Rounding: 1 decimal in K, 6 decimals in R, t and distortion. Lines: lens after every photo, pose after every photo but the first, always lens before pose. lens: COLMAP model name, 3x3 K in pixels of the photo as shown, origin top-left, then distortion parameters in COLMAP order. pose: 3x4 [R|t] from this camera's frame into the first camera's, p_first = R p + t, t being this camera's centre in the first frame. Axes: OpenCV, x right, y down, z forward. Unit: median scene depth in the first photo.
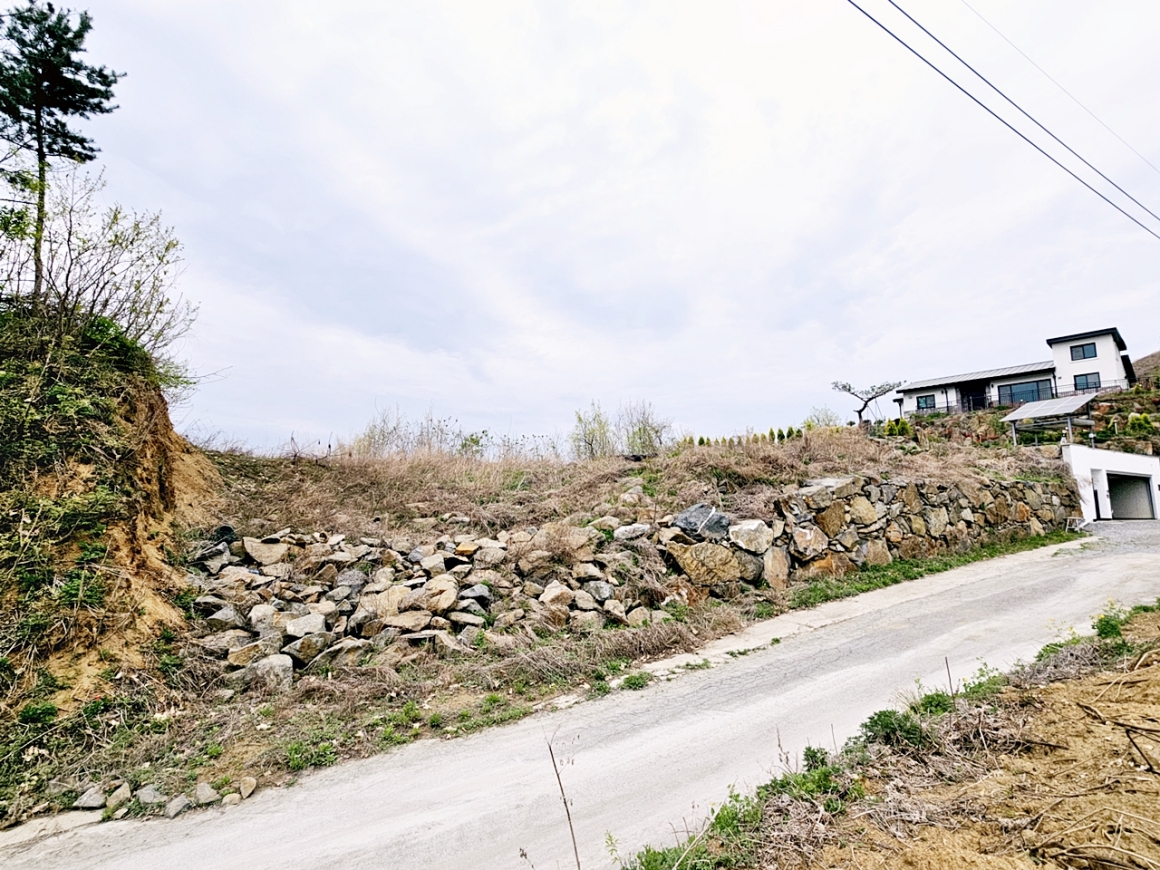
lens RADIAL K [[473.4, 0, 579.8], [0, 473.4, 434.9], [0, 0, 1]] dist [-0.003925, 0.001895]
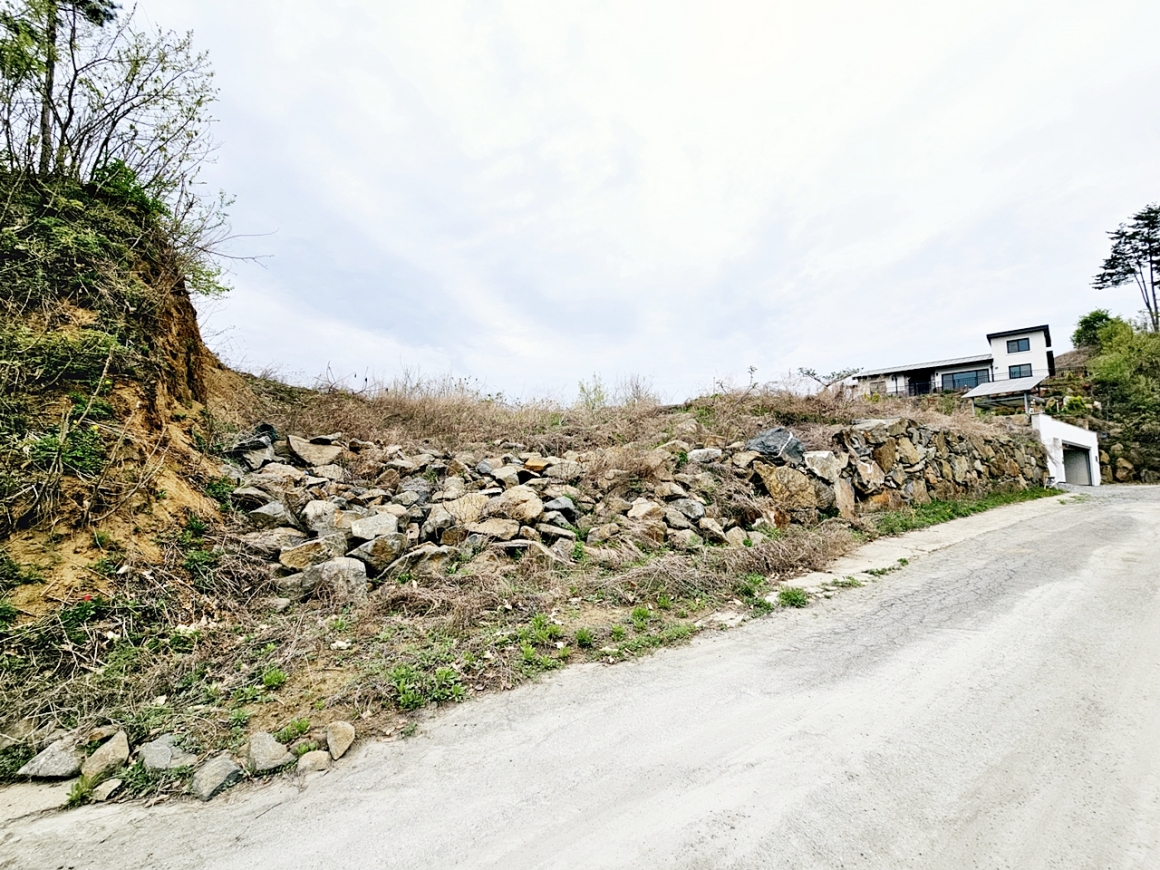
lens RADIAL K [[400.4, 0, 574.3], [0, 400.4, 430.4], [0, 0, 1]] dist [-0.001025, 0.000091]
pose [[0.998706, 0.029328, 0.041554, -0.281620], [-0.030283, 0.999287, 0.022548, 0.218682], [-0.040863, -0.023777, 0.998882, 0.319141]]
